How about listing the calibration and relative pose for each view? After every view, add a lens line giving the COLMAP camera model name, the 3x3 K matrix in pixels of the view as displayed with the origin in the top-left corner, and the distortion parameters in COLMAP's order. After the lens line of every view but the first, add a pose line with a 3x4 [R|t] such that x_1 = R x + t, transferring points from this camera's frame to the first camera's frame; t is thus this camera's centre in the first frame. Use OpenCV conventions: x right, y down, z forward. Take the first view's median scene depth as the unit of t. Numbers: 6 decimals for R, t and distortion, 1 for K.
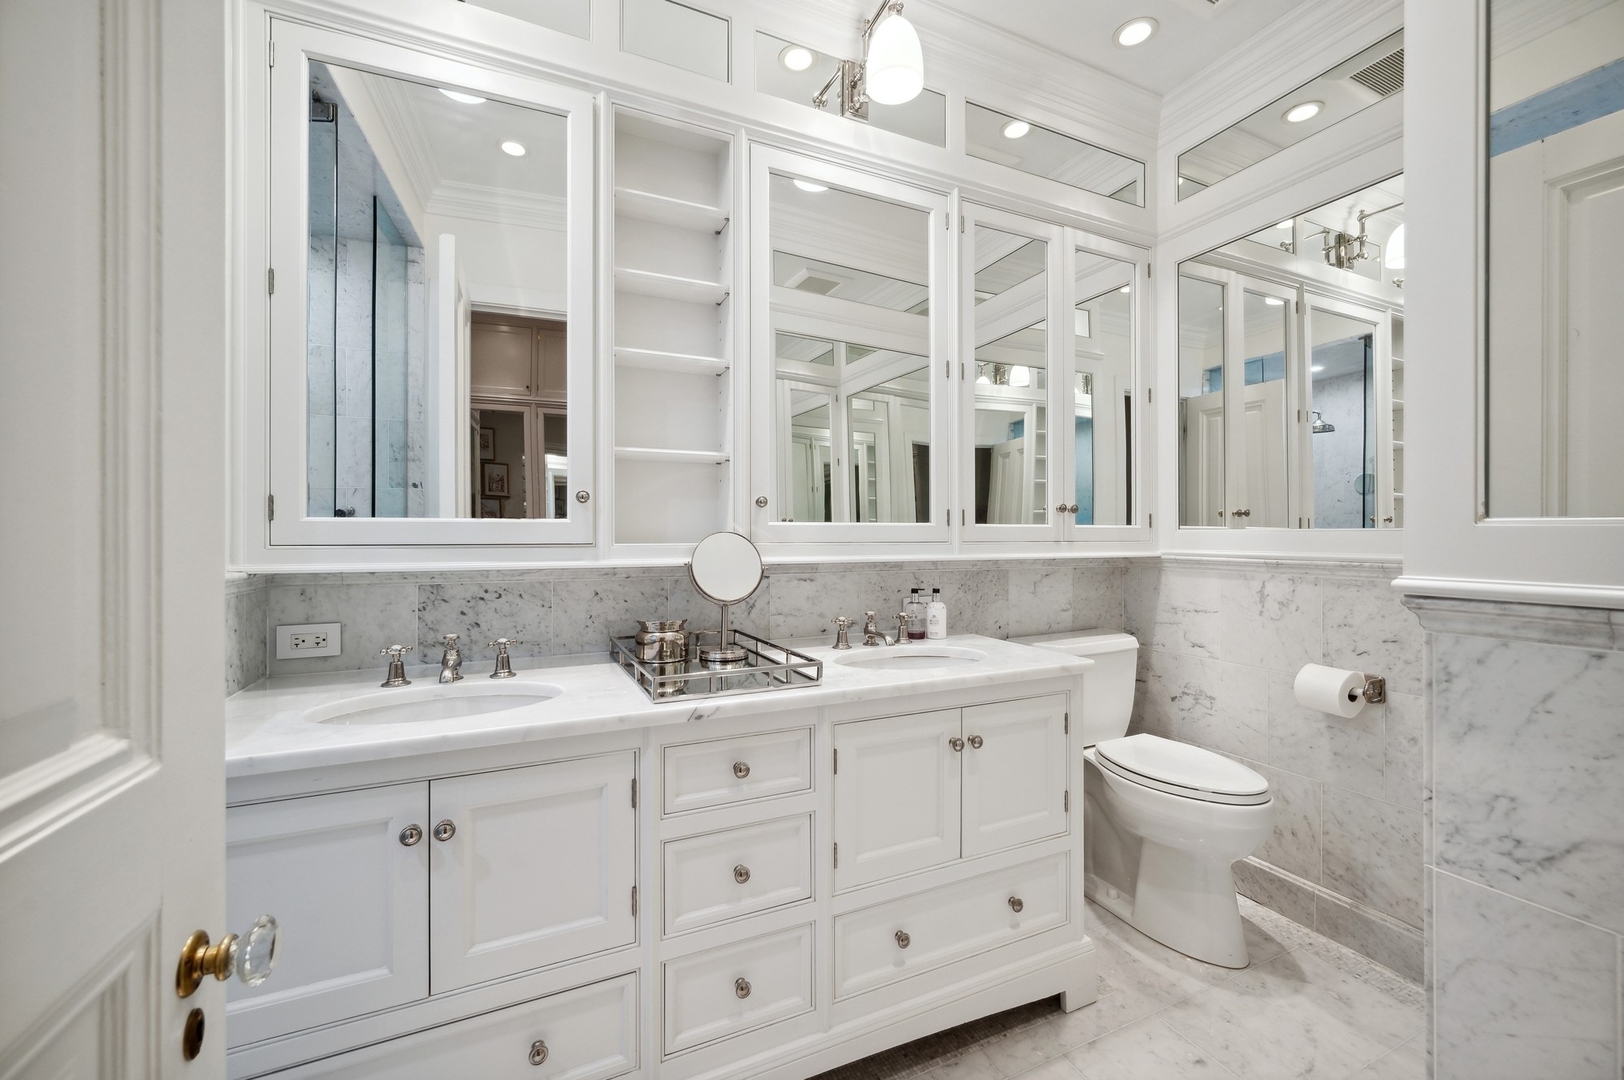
lens RADIAL K [[647.8, 0, 814.6], [0, 647.8, 533.6], [0, 0, 1]] dist [-0.000473, -0.000024]
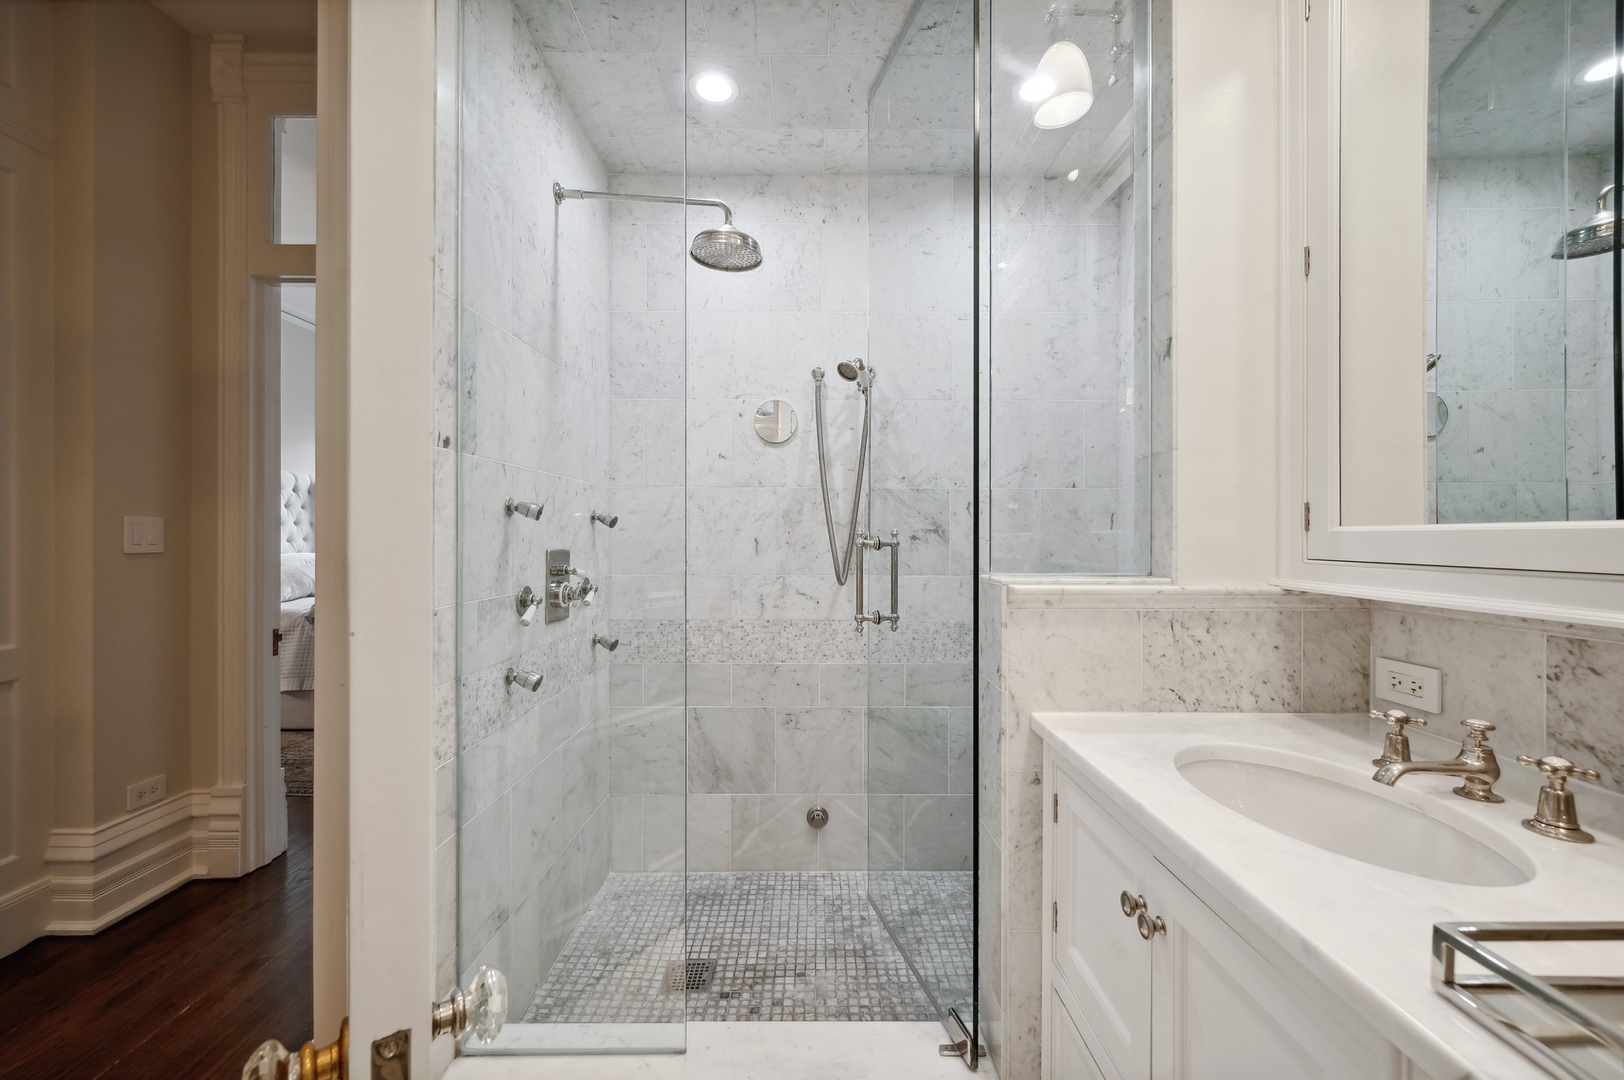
lens RADIAL K [[647.8, 0, 811.6], [0, 647.8, 536.6], [0, 0, 1]] dist [-0.000473, -0.000024]
pose [[-0.411454, -0.001063, -0.911430, 0.221733], [-0.005926, 0.999981, 0.001510, -0.008918], [0.911411, 0.006023, -0.411452, 0.658399]]
